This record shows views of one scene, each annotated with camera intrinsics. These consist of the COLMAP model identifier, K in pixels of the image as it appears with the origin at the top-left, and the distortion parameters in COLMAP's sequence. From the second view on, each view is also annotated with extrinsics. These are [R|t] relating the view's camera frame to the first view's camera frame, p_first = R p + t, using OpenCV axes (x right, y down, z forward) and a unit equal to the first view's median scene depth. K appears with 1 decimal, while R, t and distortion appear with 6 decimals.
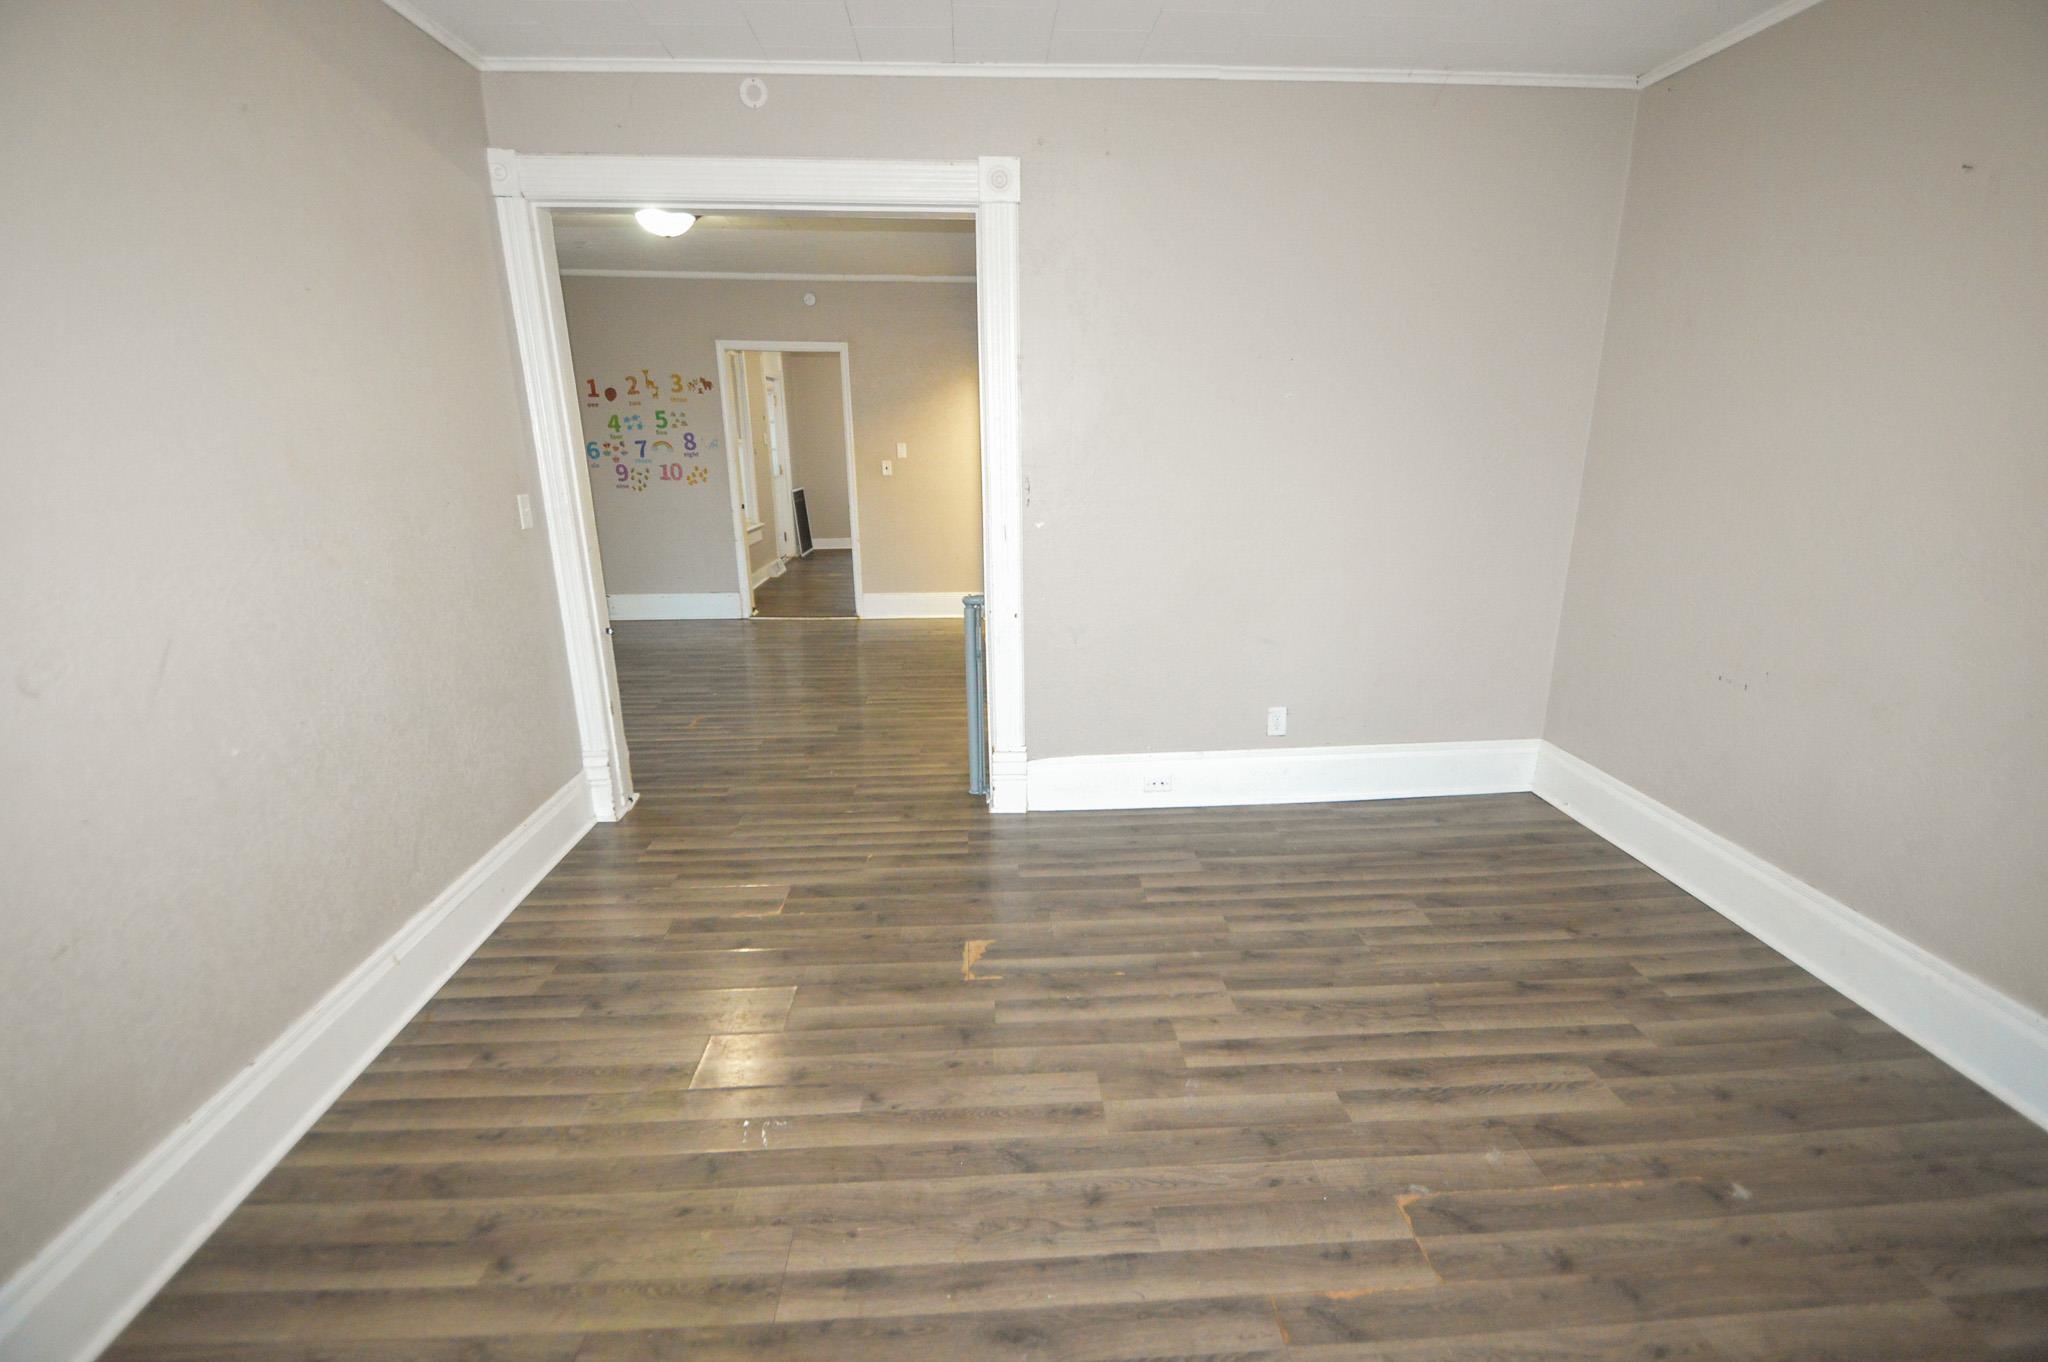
lens RADIAL K [[914.2, 0, 1033.8], [0, 914.2, 676.2], [0, 0, 1]] dist [0.011055, -0.013937]
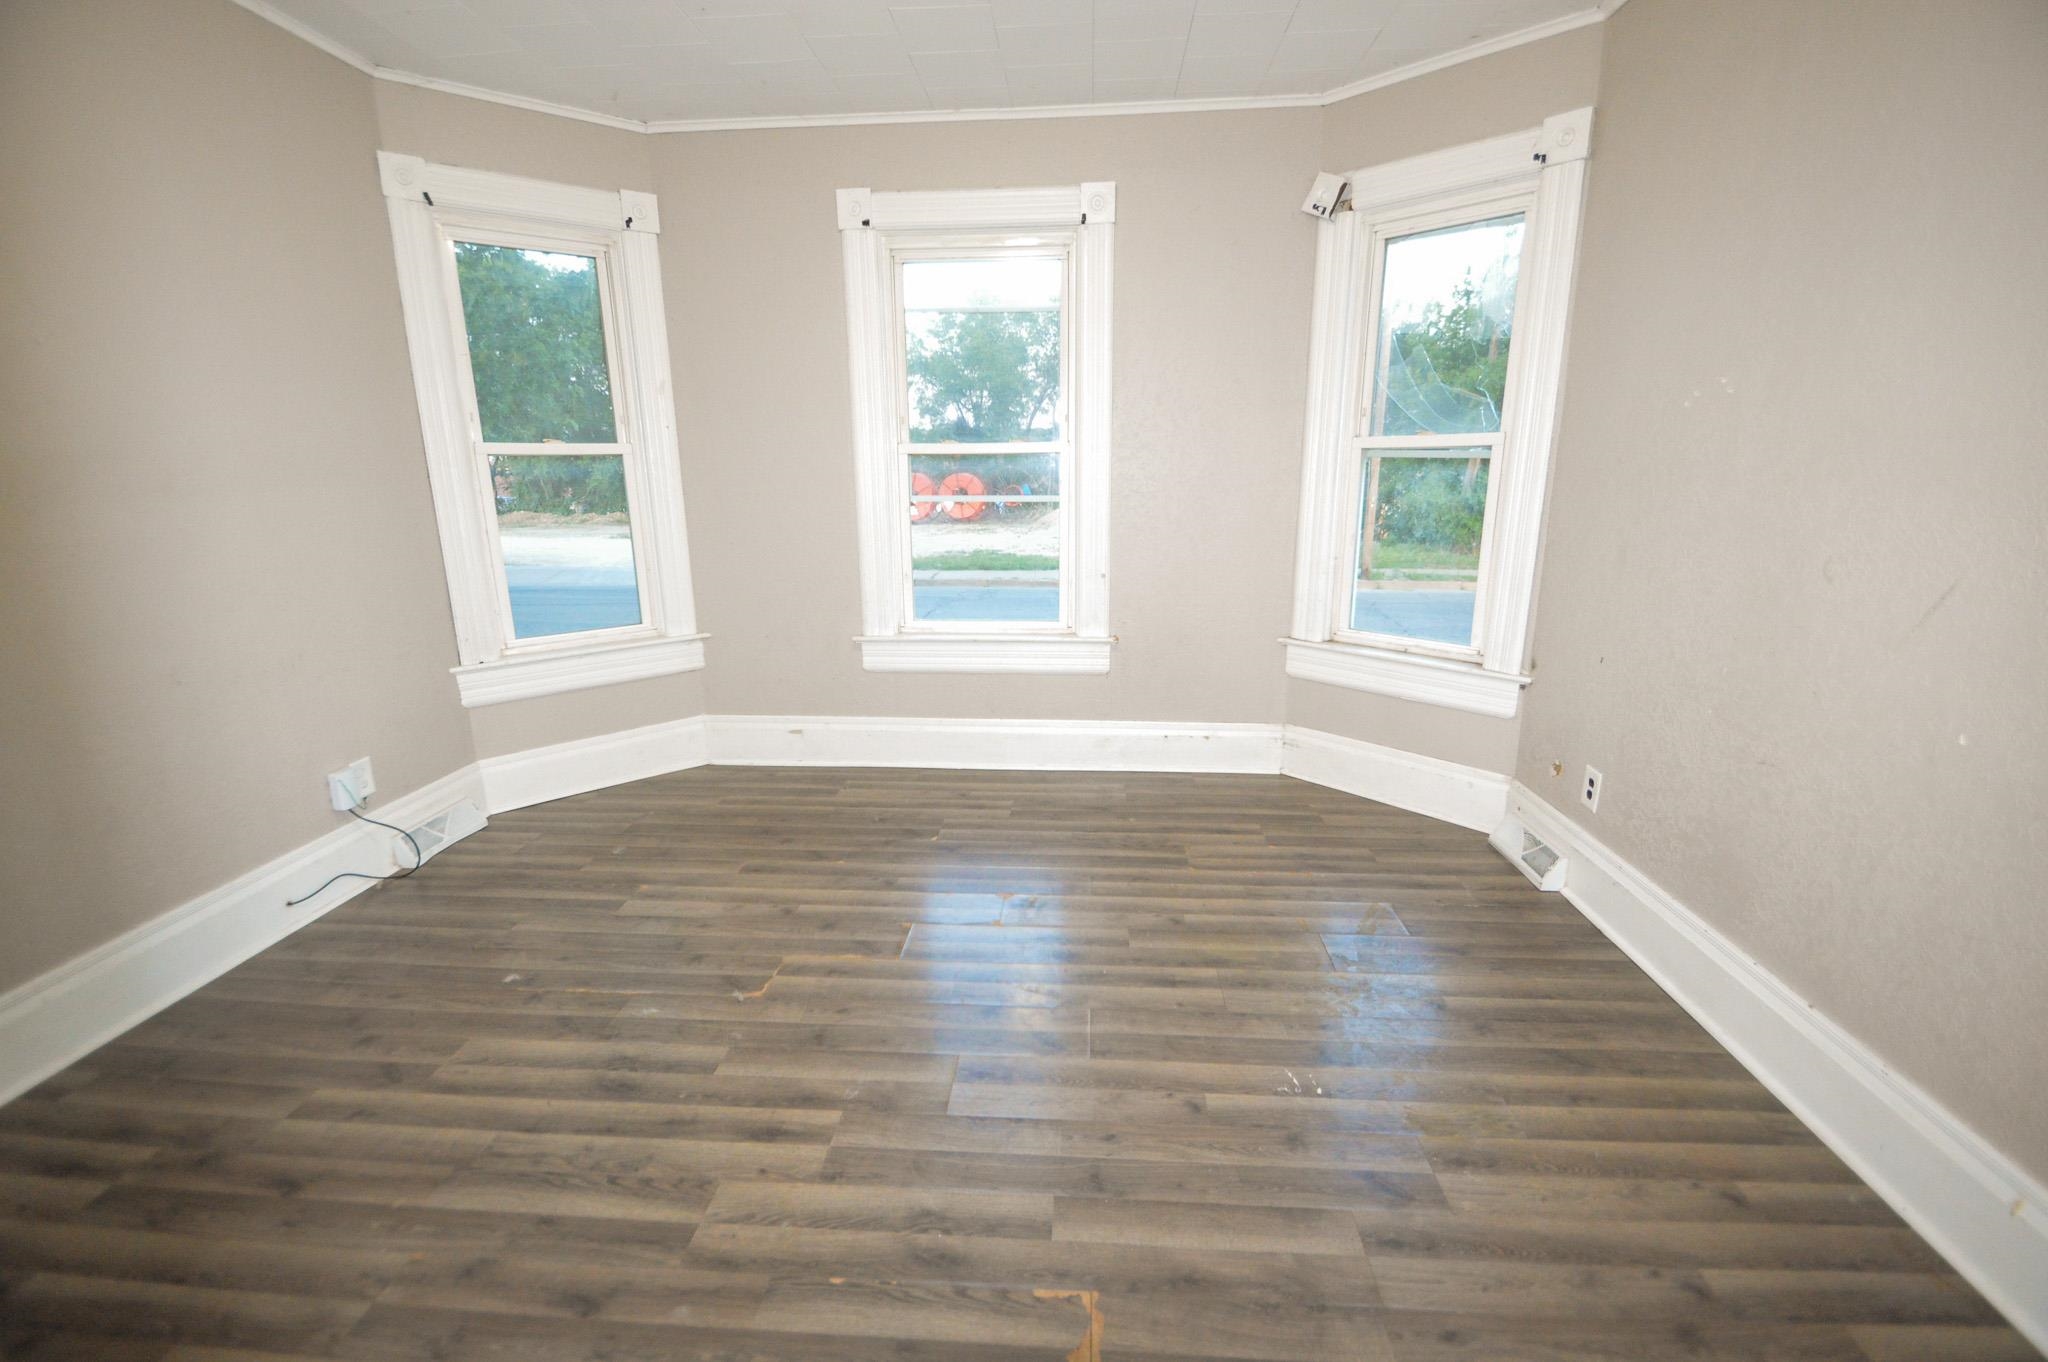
lens RADIAL K [[914.2, 0, 1034.3], [0, 914.2, 680.7], [0, 0, 1]] dist [0.011055, -0.013937]
pose [[-0.991210, -0.016725, 0.131240, -0.123451], [0.049129, 0.874516, 0.482502, -0.349788], [-0.122841, 0.484709, -0.866007, 1.543119]]
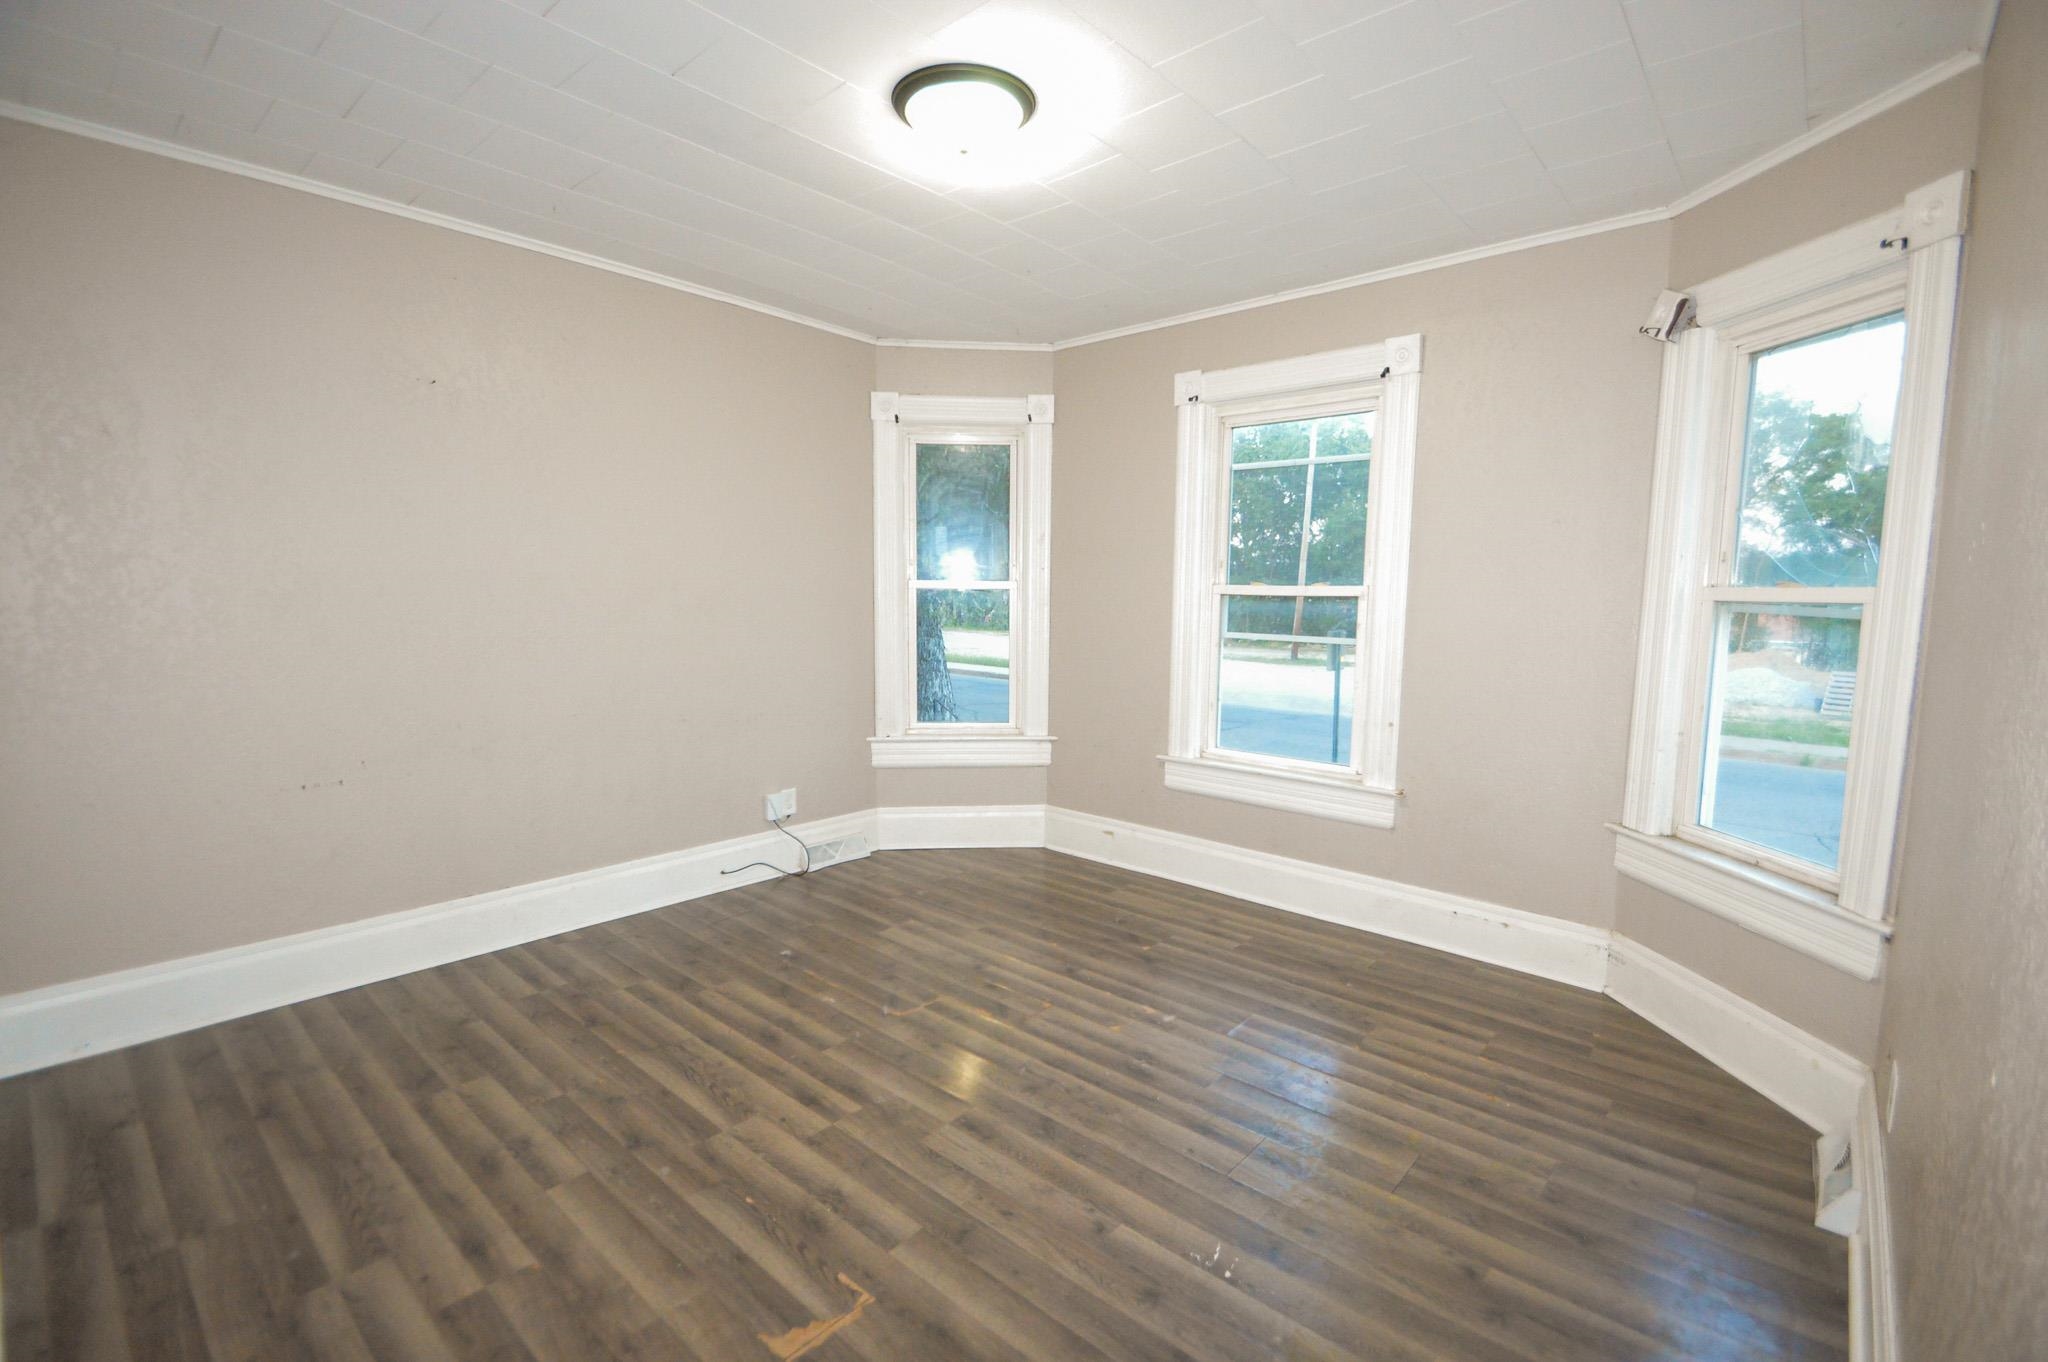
lens RADIAL K [[914.2, 0, 1026.2], [0, 914.2, 677.9], [0, 0, 1]] dist [0.011055, -0.013937]
pose [[-0.707986, -0.072503, 0.702495, -0.710477], [0.178594, 0.944004, 0.277418, -0.332781], [-0.683272, 0.321870, -0.655393, 1.426292]]
